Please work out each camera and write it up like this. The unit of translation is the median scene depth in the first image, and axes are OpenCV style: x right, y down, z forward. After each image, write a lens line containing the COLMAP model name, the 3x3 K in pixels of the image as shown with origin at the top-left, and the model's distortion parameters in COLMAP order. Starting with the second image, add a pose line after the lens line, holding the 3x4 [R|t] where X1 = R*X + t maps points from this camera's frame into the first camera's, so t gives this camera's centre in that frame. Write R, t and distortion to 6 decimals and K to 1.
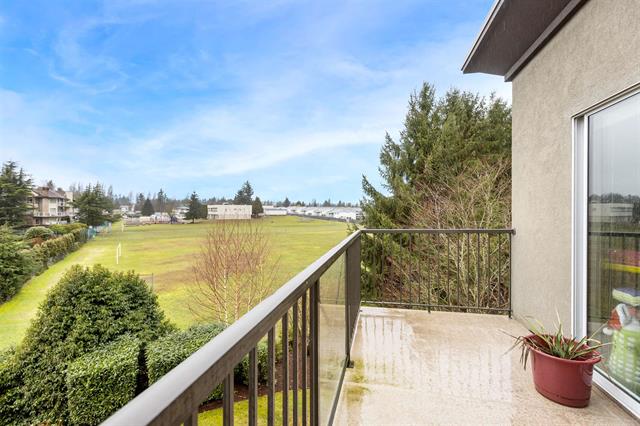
lens RADIAL K [[283.2, 0, 320.8], [0, 283.2, 212.2], [0, 0, 1]] dist [0.001518, -0.000145]
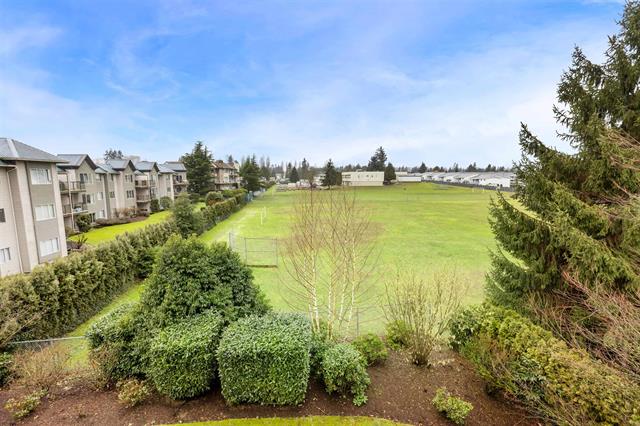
lens RADIAL K [[283.2, 0, 320.8], [0, 283.2, 212.2], [0, 0, 1]] dist [0.001518, -0.000145]
pose [[0.893504, 0.046314, -0.446661, 0.055122], [0.006591, 0.993207, 0.116171, -0.007427], [0.449007, -0.106744, 0.887129, 0.300966]]
